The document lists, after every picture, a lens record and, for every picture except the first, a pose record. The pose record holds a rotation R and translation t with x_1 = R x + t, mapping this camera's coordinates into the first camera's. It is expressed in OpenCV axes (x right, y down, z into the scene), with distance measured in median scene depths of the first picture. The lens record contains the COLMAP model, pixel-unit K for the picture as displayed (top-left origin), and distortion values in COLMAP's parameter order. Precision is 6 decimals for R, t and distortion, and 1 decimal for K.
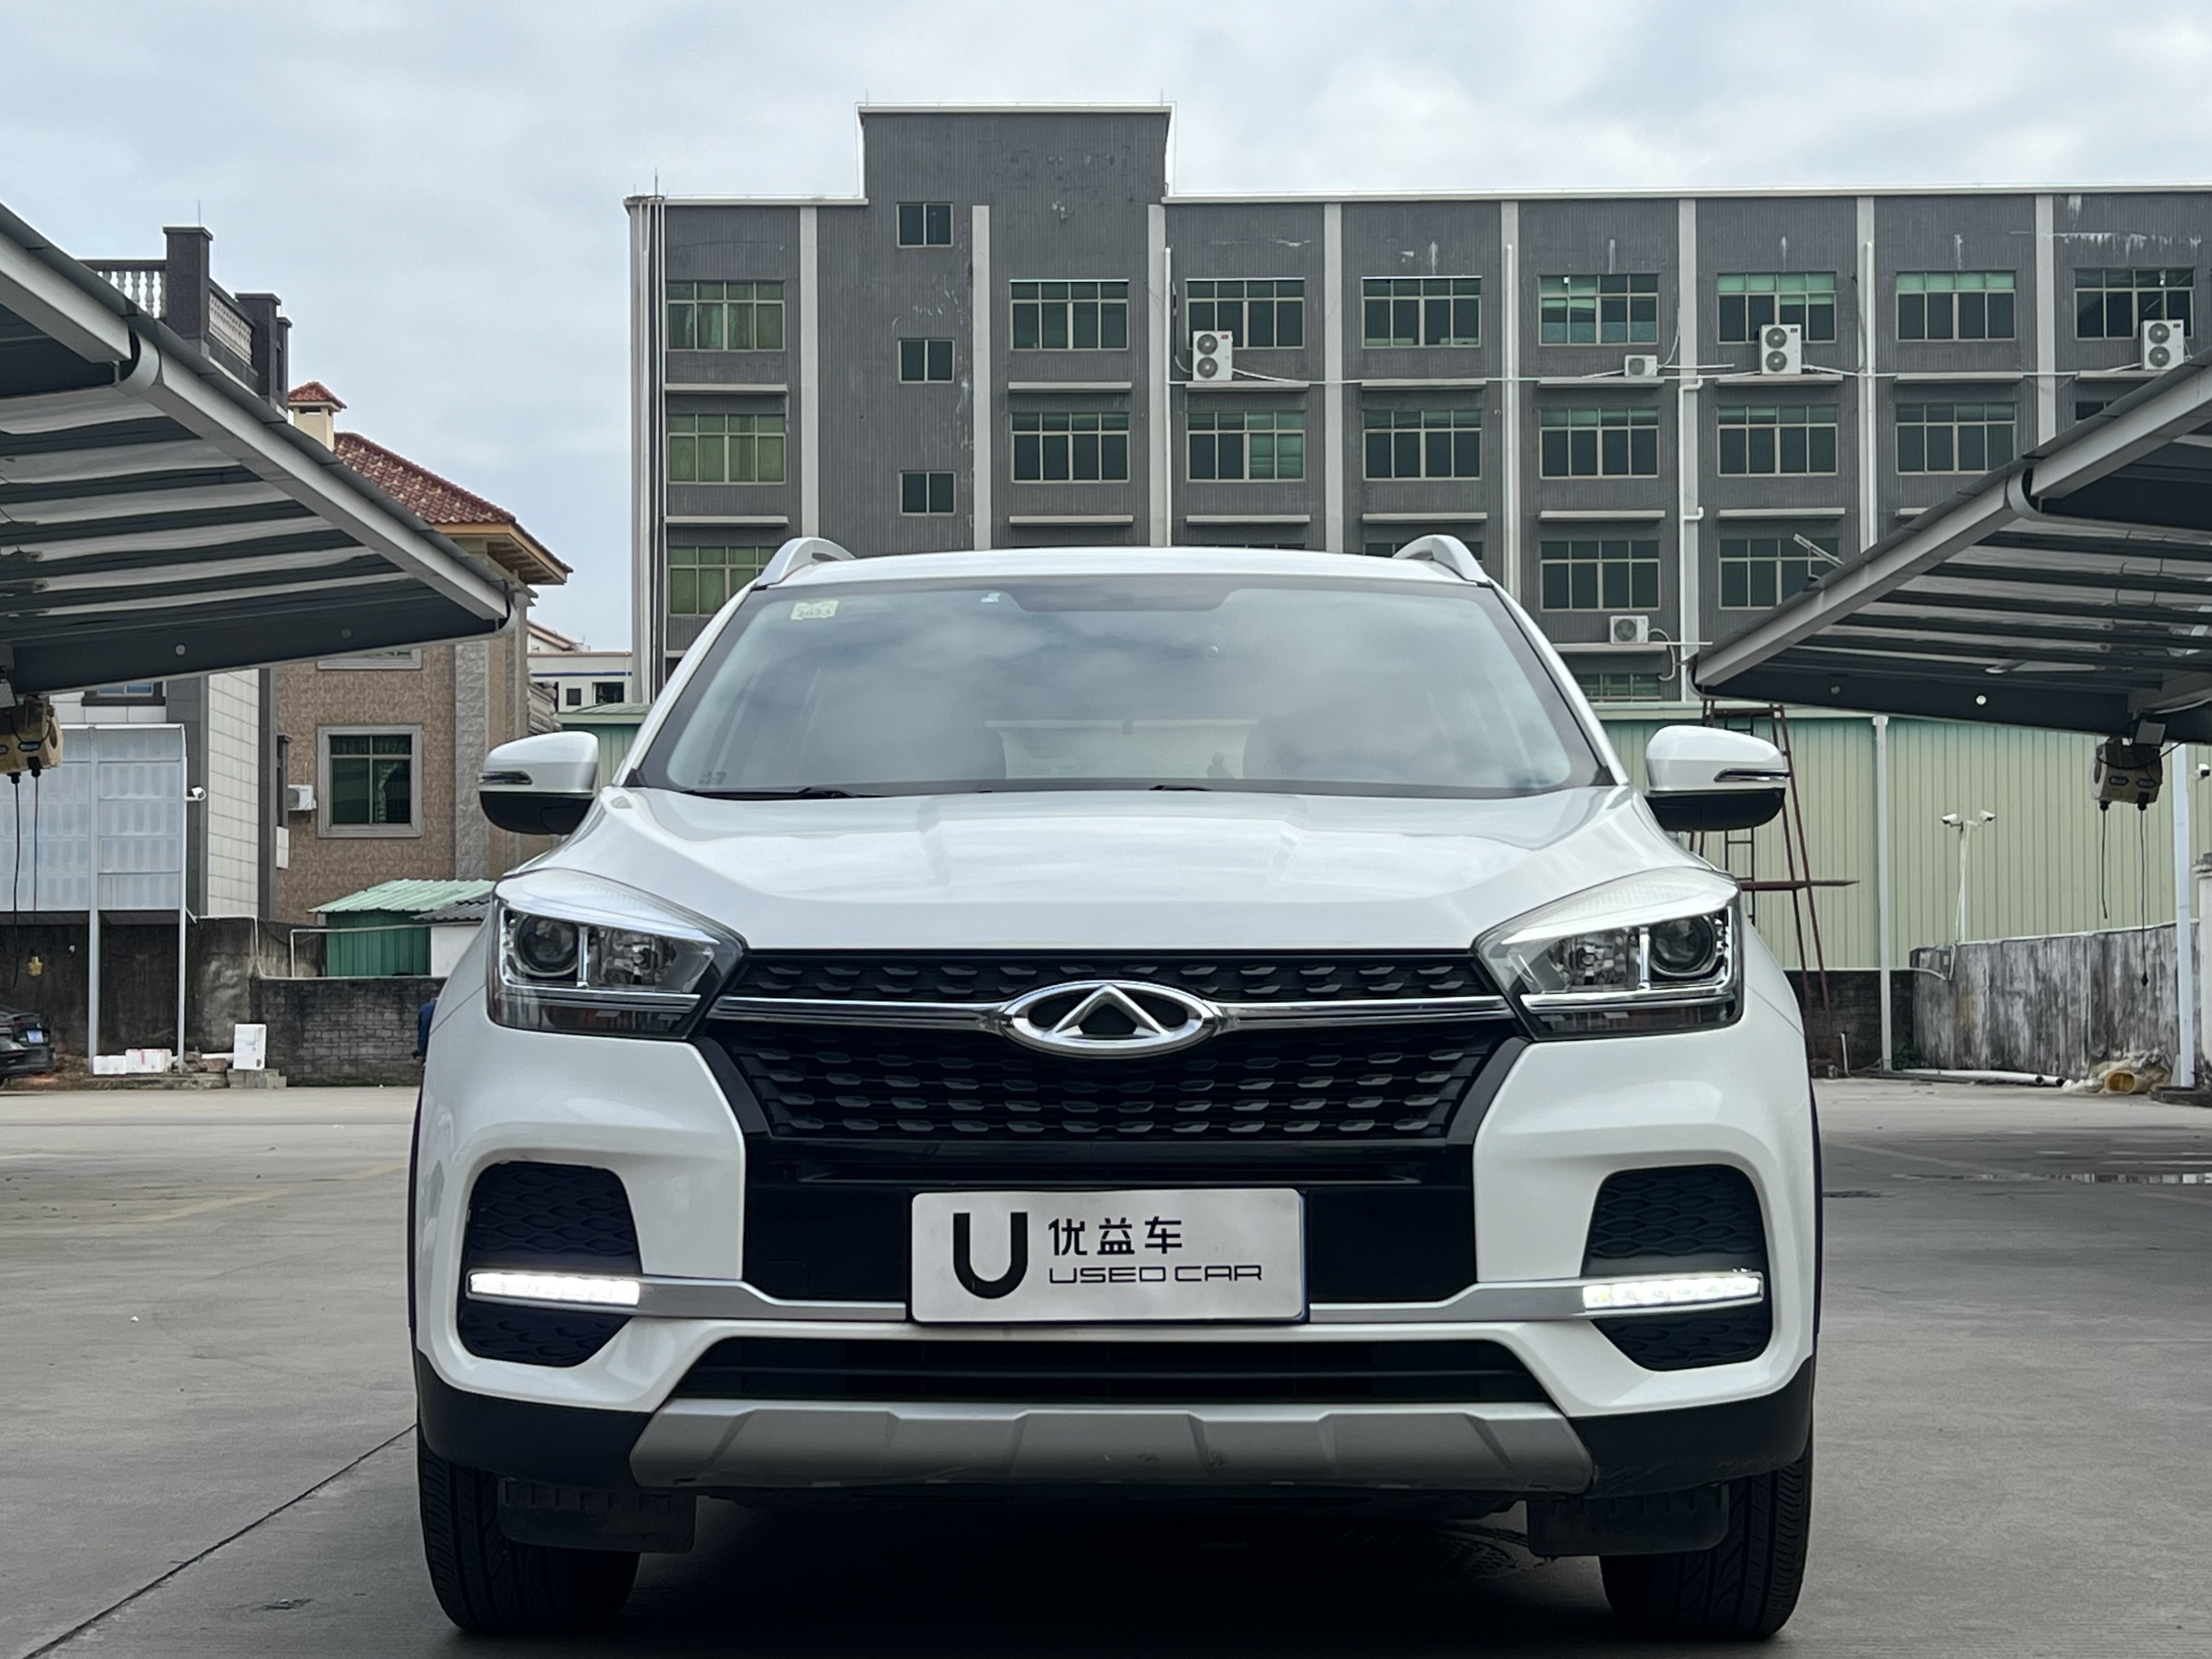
lens RADIAL K [[3532.7, 0, 1052.6], [0, 3532.7, 837.4], [0, 0, 1]] dist [0.256364, -0.965070]
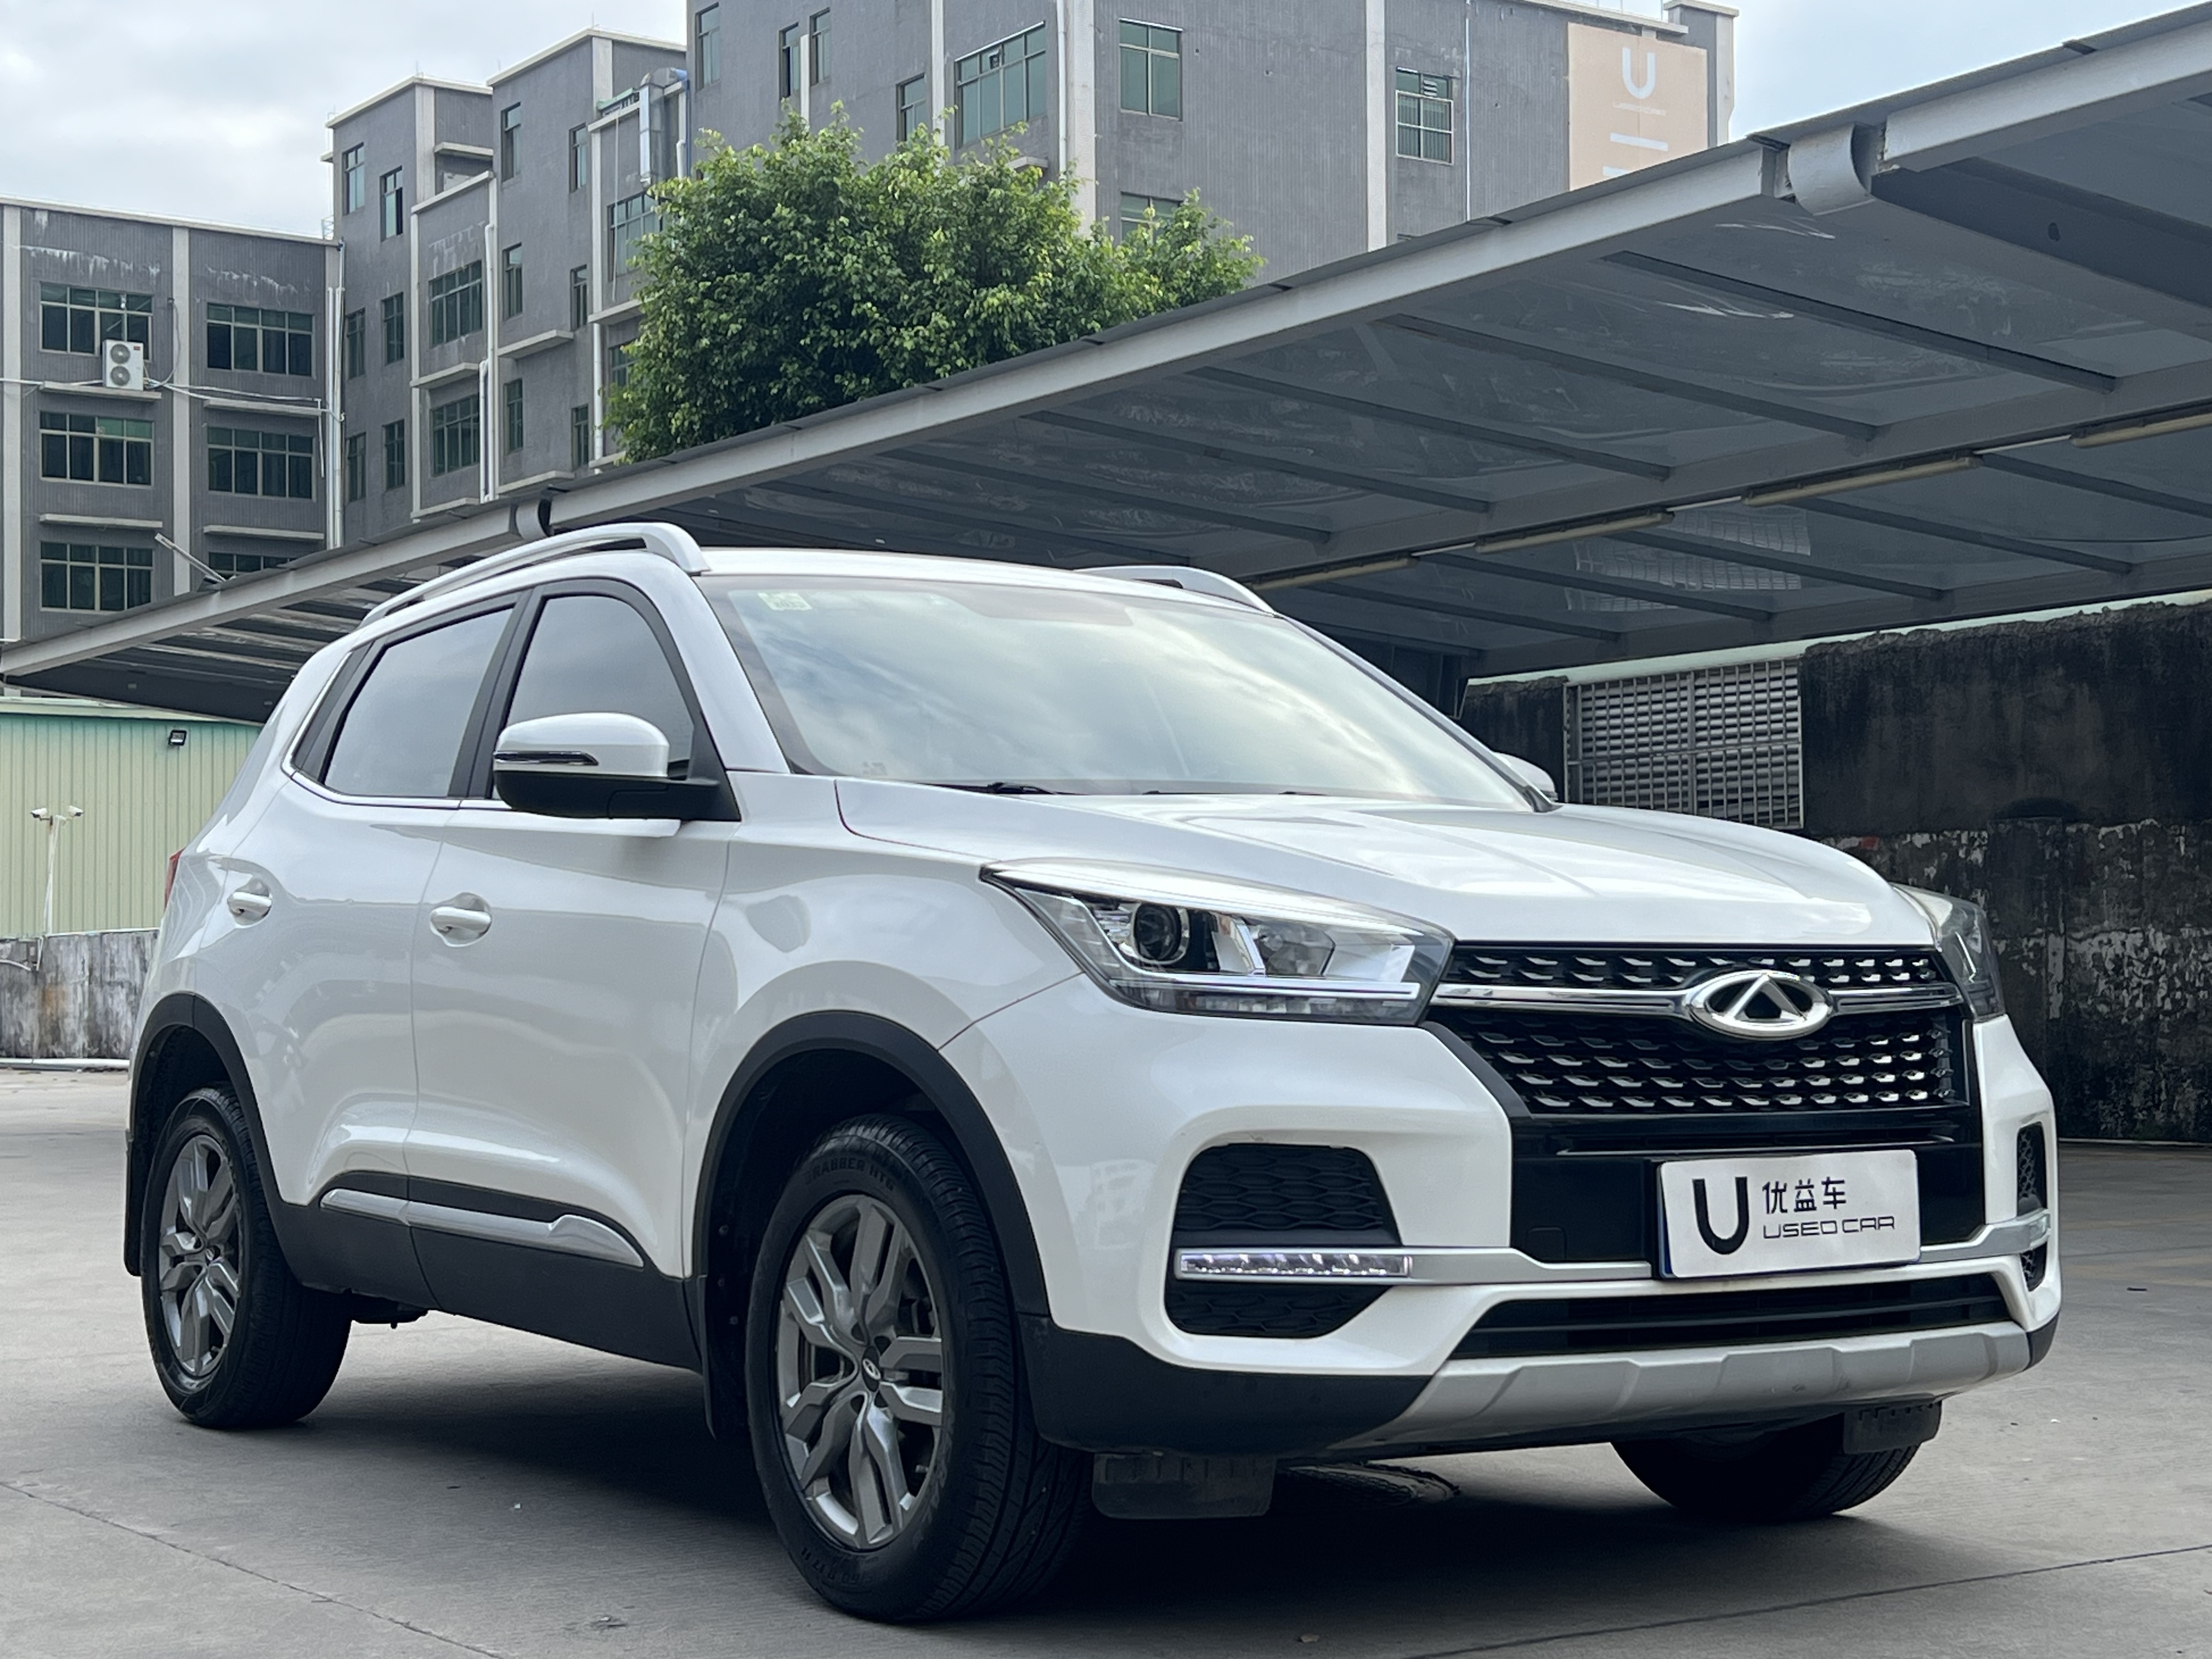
lens RADIAL K [[3404.7, 0, 1106.0], [0, 3404.7, 829.5], [0, 0, 1]] dist [0.214633, -0.739228]
pose [[0.817664, 0.026443, 0.575088, -0.783874], [-0.025775, 0.999624, -0.009316, 0.010550], [-0.575119, -0.007206, 0.818038, 0.218822]]
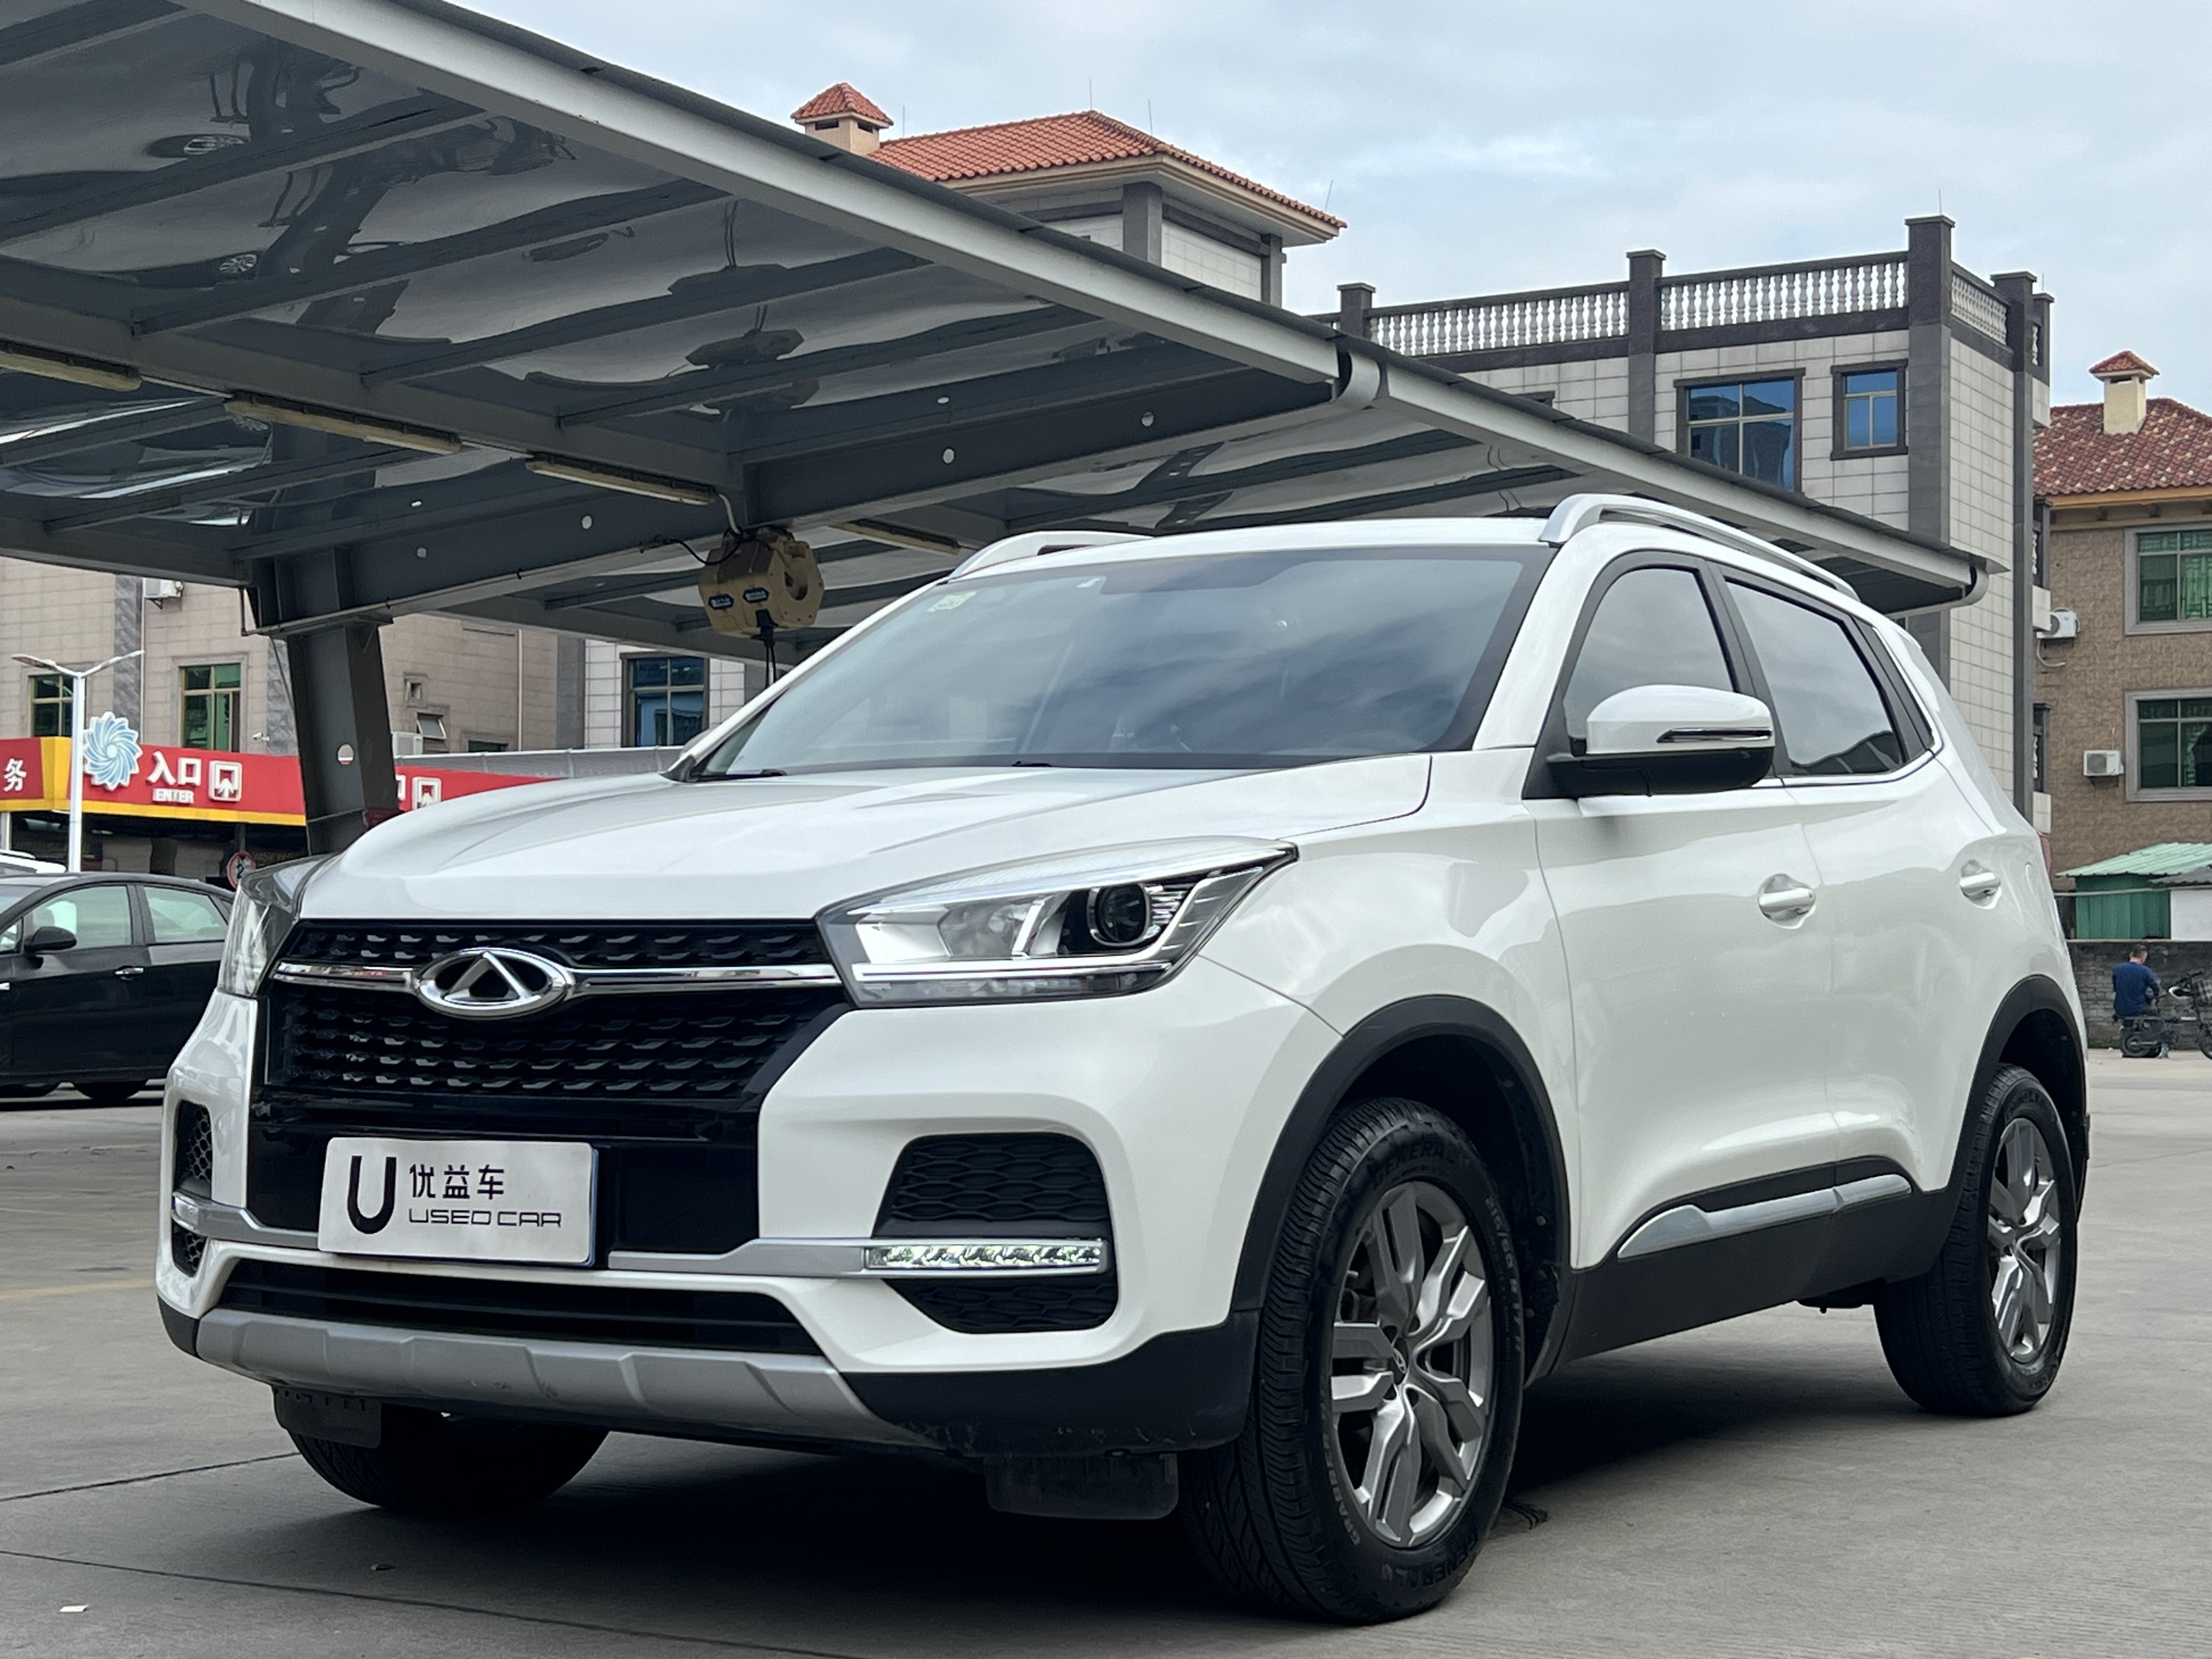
lens RADIAL K [[3404.7, 0, 1106.0], [0, 3404.7, 829.5], [0, 0, 1]] dist [0.214633, -0.739228]
pose [[0.866813, -0.010749, -0.498518, 0.702009], [0.014515, 0.999888, 0.003679, 0.002648], [0.498423, -0.010425, 0.866871, 0.176707]]
